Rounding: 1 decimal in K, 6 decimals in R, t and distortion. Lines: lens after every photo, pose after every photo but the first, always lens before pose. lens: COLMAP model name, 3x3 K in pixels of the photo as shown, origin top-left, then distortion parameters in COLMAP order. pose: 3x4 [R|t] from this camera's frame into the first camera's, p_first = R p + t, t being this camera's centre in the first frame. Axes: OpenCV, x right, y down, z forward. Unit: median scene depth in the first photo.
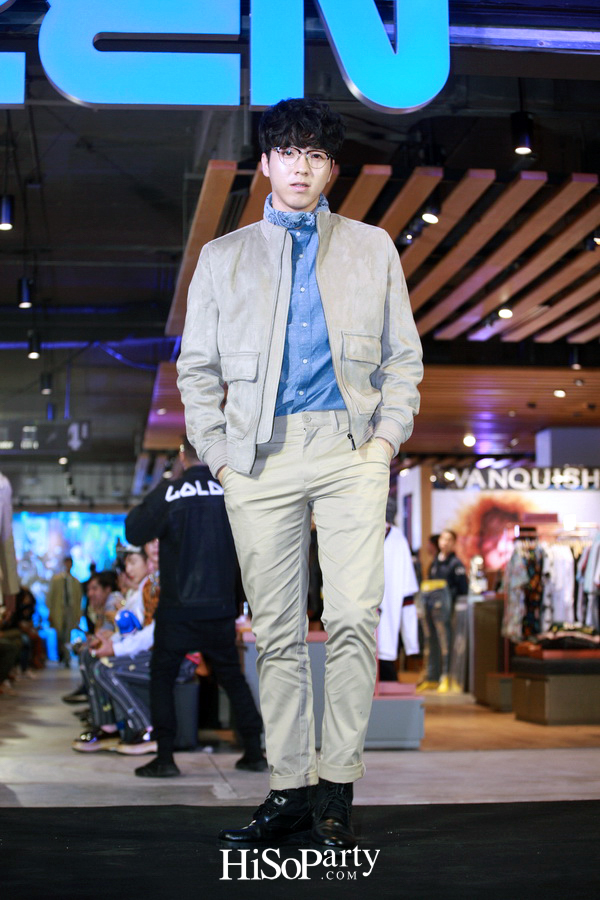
lens RADIAL K [[1919.6, 0, 300.0], [0, 1919.6, 450.0], [0, 0, 1]] dist [-0.299937, -0.059824]
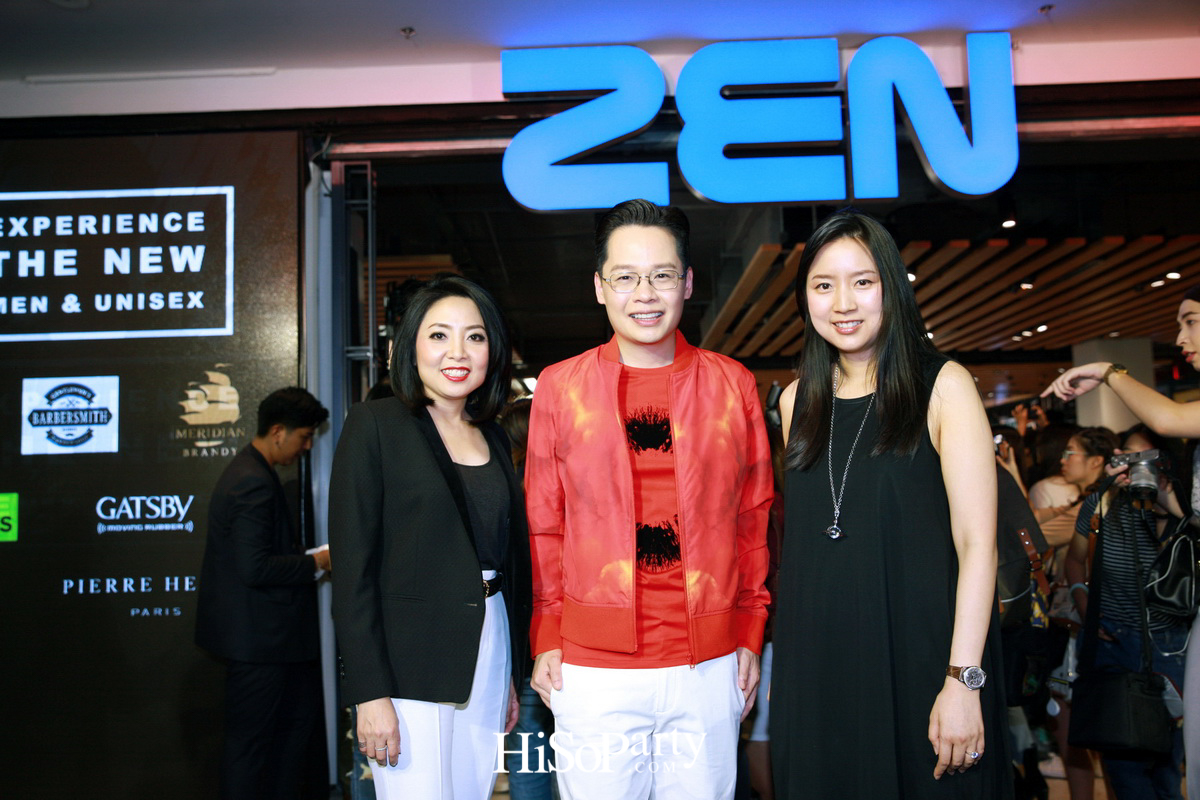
lens RADIAL K [[1055.3, 0, 600.0], [0, 1055.3, 400.0], [0, 0, 1]] dist [-0.016976, -0.012873]
pose [[0.993552, -0.036781, -0.107248, -0.073933], [0.036494, 0.999323, -0.004635, -0.032926], [0.107346, 0.000691, 0.994222, 0.186433]]
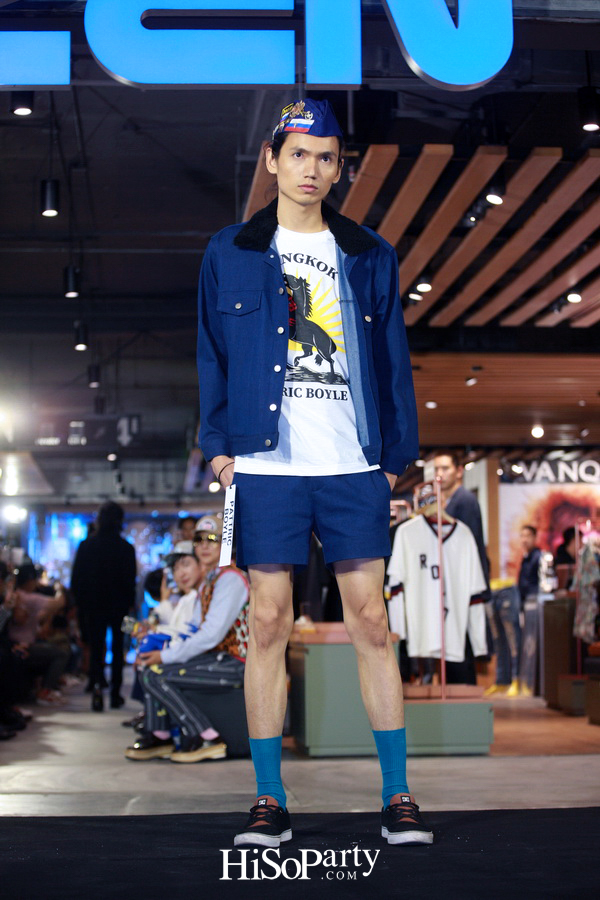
lens RADIAL K [[2018.7, 0, 300.0], [0, 2018.7, 450.0], [0, 0, 1]] dist [-0.257142, -0.029389]
pose [[0.999522, -0.010014, -0.029248, -0.000919], [0.010098, 0.999945, 0.002727, 0.000367], [0.029219, -0.003021, 0.999568, -0.006609]]
